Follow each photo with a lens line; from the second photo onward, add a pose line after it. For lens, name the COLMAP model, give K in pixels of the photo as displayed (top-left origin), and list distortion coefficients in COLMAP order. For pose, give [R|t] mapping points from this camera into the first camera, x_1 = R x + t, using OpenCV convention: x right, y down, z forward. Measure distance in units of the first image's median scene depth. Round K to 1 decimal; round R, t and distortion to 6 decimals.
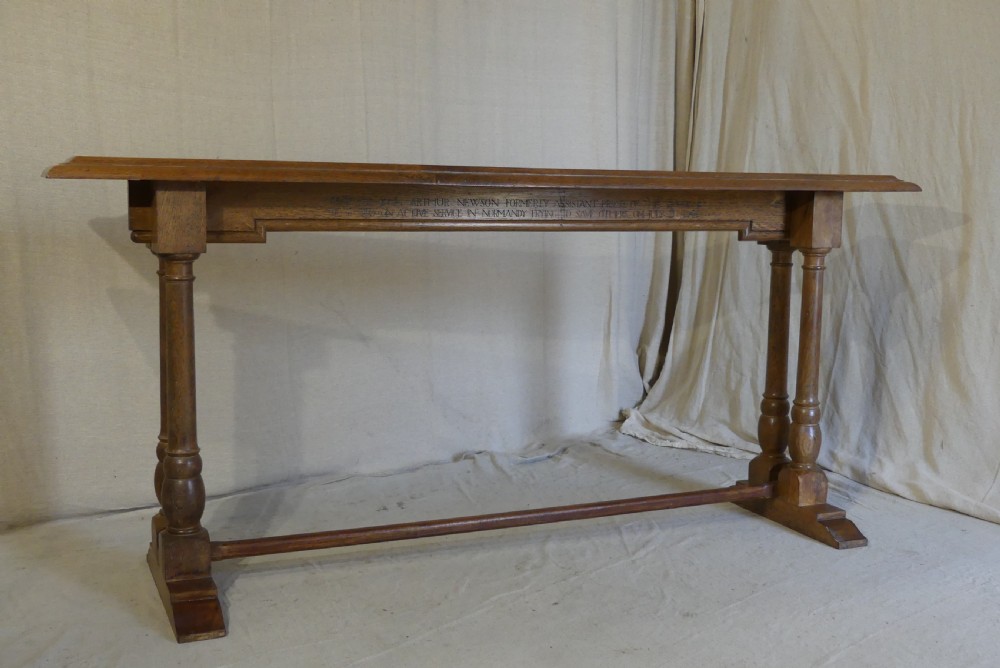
lens RADIAL K [[1133.1, 0, 495.7], [0, 1133.1, 334.2], [0, 0, 1]] dist [-0.012685, 0.000000]
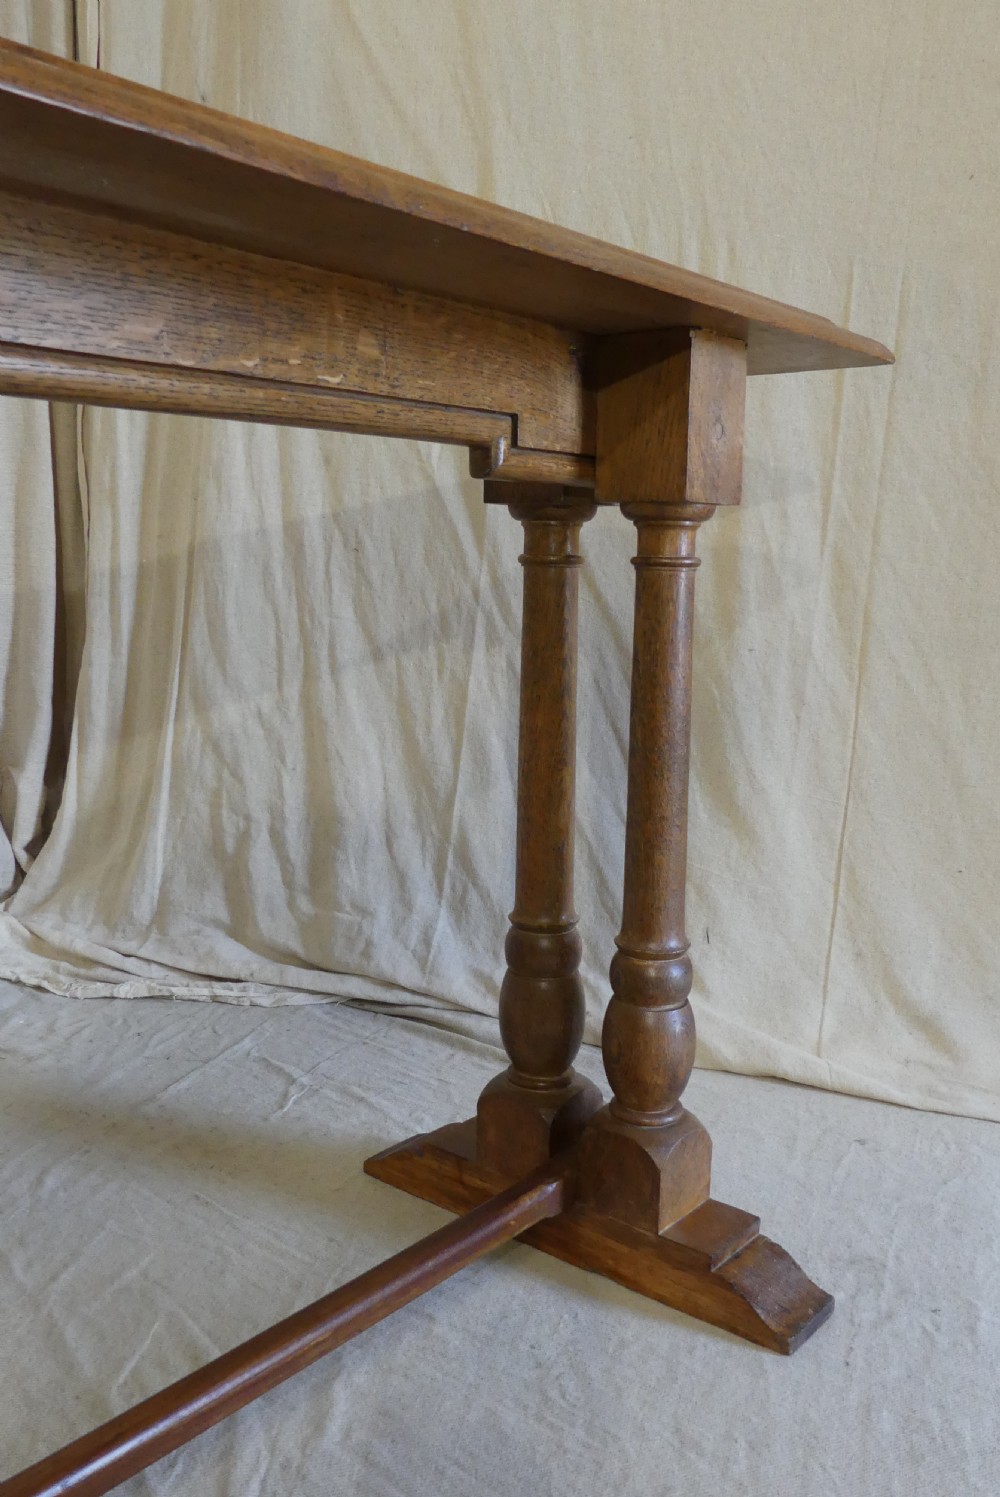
lens RADIAL K [[1299.4, 0, 506.8], [0, 1299.4, 754.7], [0, 0, 1]] dist [-0.054684, 0.056962]
pose [[0.837962, -0.080425, 0.539770, 0.021111], [0.058282, 0.996613, 0.058016, -0.017263], [-0.542607, -0.017156, 0.839811, 0.531828]]
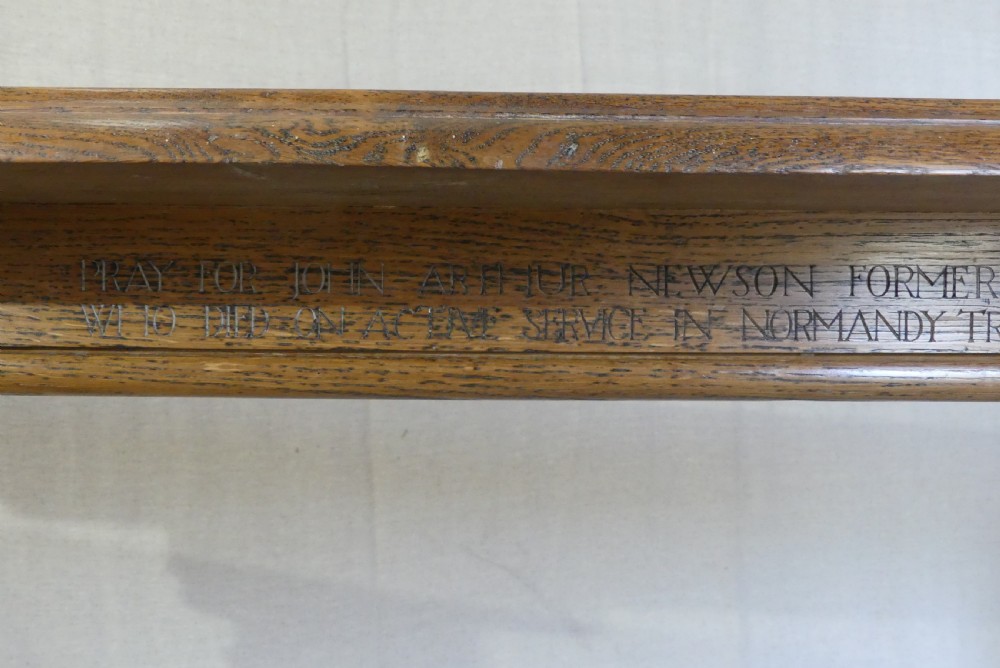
lens RADIAL K [[1133.1, 0, 501.7], [0, 1133.1, 332.7], [0, 0, 1]] dist [-0.012685, 0.000000]
pose [[0.923248, -0.009730, -0.384081, 0.023929], [-0.039276, 0.992052, -0.119543, -0.053887], [0.382191, 0.125453, 0.915528, 0.550548]]
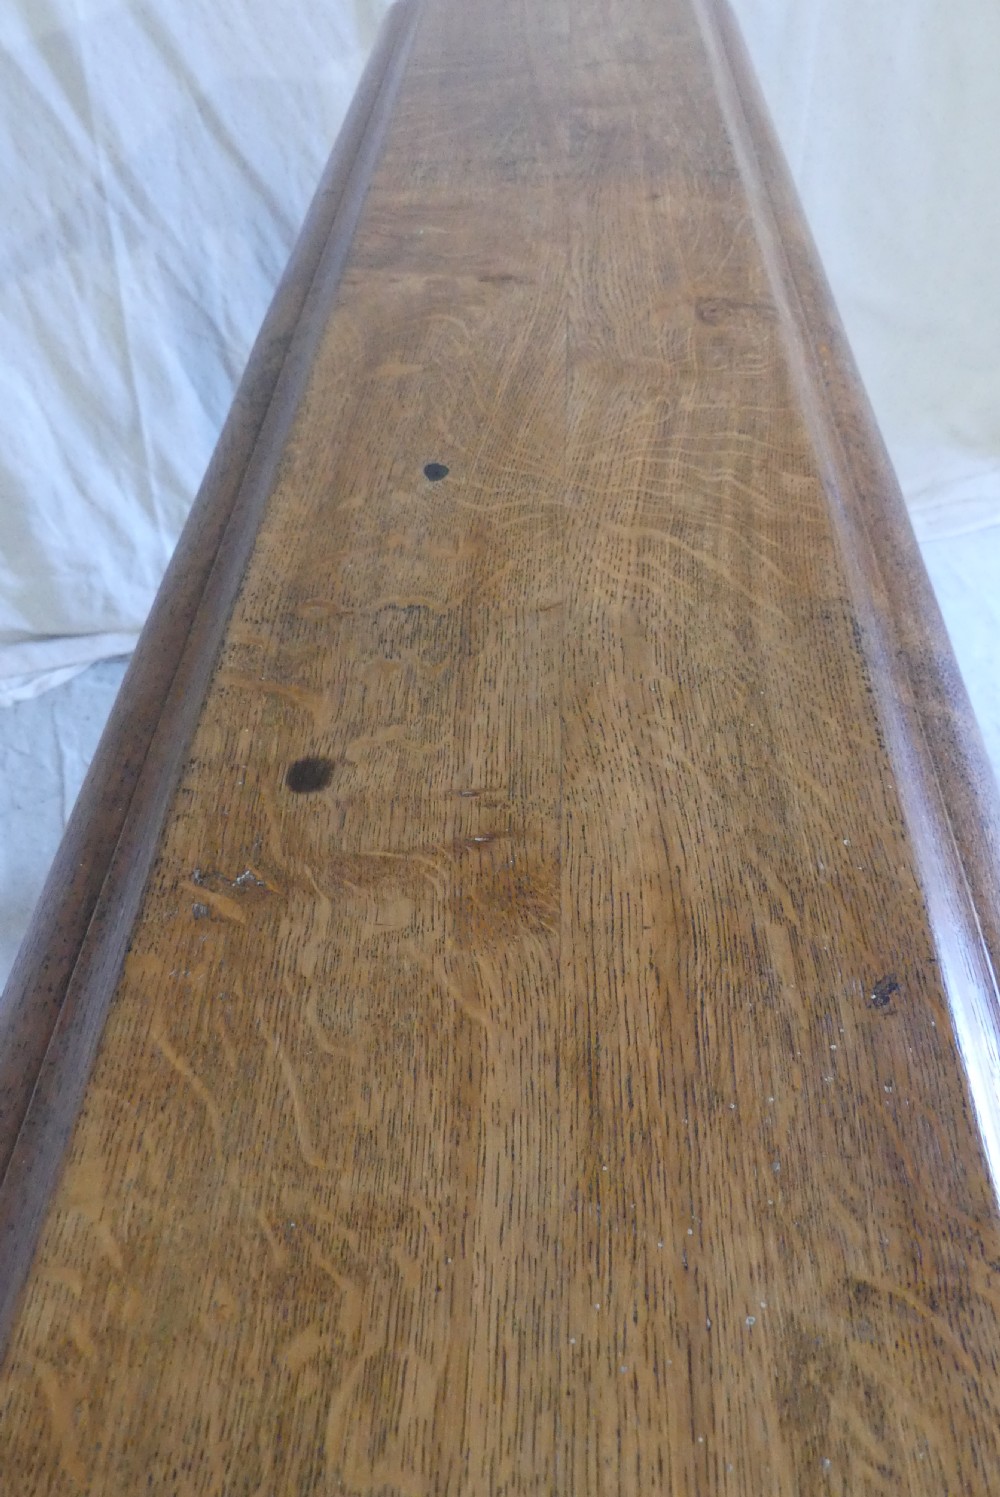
lens RADIAL K [[1299.4, 0, 506.9], [0, 1299.4, 758.9], [0, 0, 1]] dist [-0.054684, 0.056962]
pose [[0.352080, -0.659269, 0.664383, -0.072661], [0.130239, 0.737436, 0.662742, -0.188022], [-0.926864, -0.146810, 0.345499, 0.681921]]
